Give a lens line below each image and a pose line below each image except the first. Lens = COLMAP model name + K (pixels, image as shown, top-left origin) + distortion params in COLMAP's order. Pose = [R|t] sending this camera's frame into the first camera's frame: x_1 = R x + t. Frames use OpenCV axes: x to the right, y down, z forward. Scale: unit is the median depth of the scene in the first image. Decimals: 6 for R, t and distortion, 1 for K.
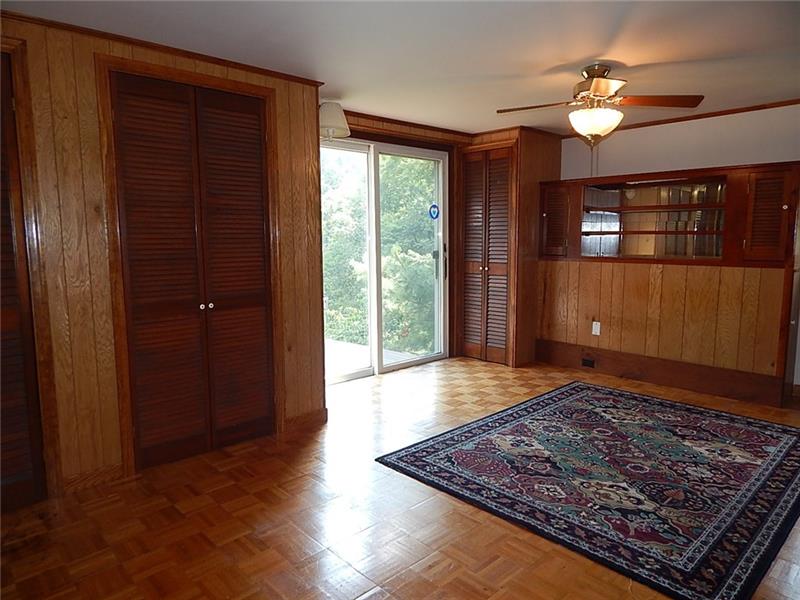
lens RADIAL K [[527.5, 0, 397.7], [0, 527.5, 298.6], [0, 0, 1]] dist [0.004837, -0.002848]
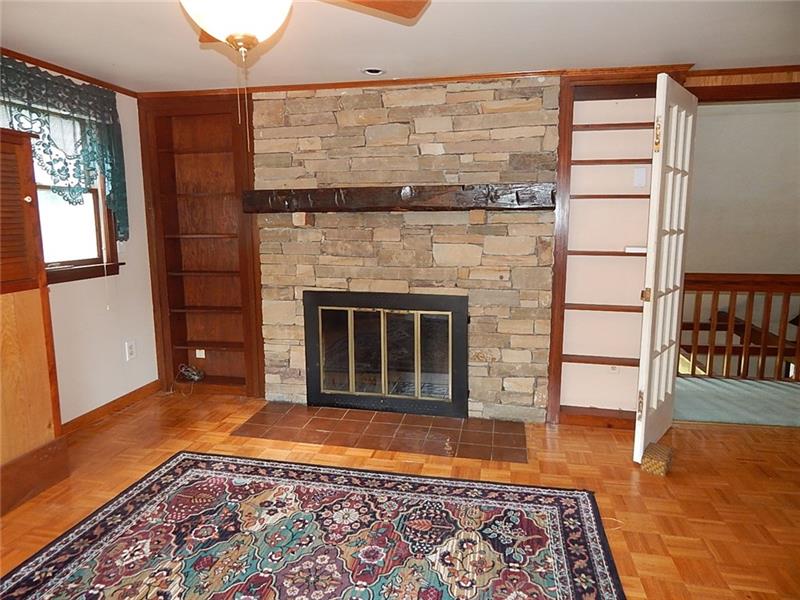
lens RADIAL K [[527.5, 0, 398.1], [0, 527.5, 294.7], [0, 0, 1]] dist [0.004837, -0.002848]
pose [[-0.572909, -0.115397, 0.811455, -0.108266], [0.105099, 0.971522, 0.212364, -0.158589], [-0.812853, 0.206948, -0.544466, 1.080620]]
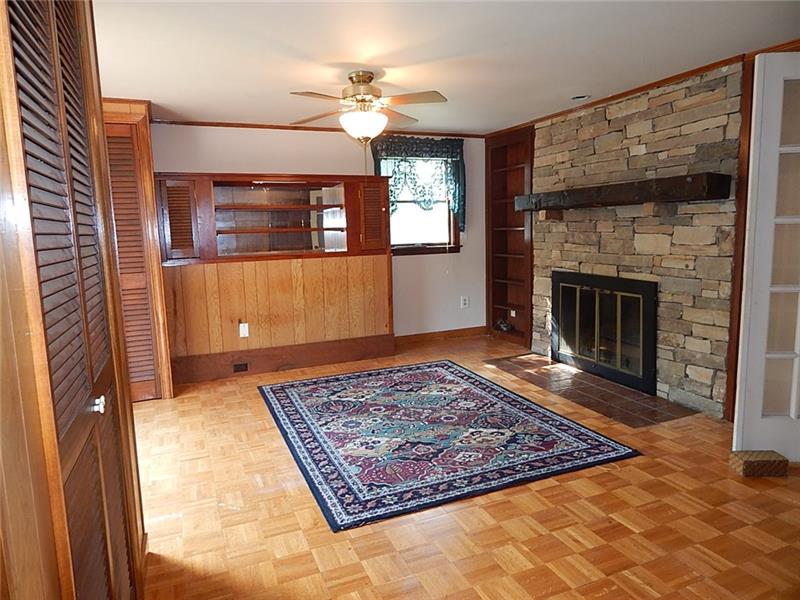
lens RADIAL K [[527.5, 0, 397.9], [0, 527.5, 296.7], [0, 0, 1]] dist [0.004837, -0.002848]
pose [[0.355087, -0.132432, 0.925405, -0.573233], [0.139305, 0.986358, 0.087702, -0.069301], [-0.924396, 0.097772, 0.368692, 0.522355]]
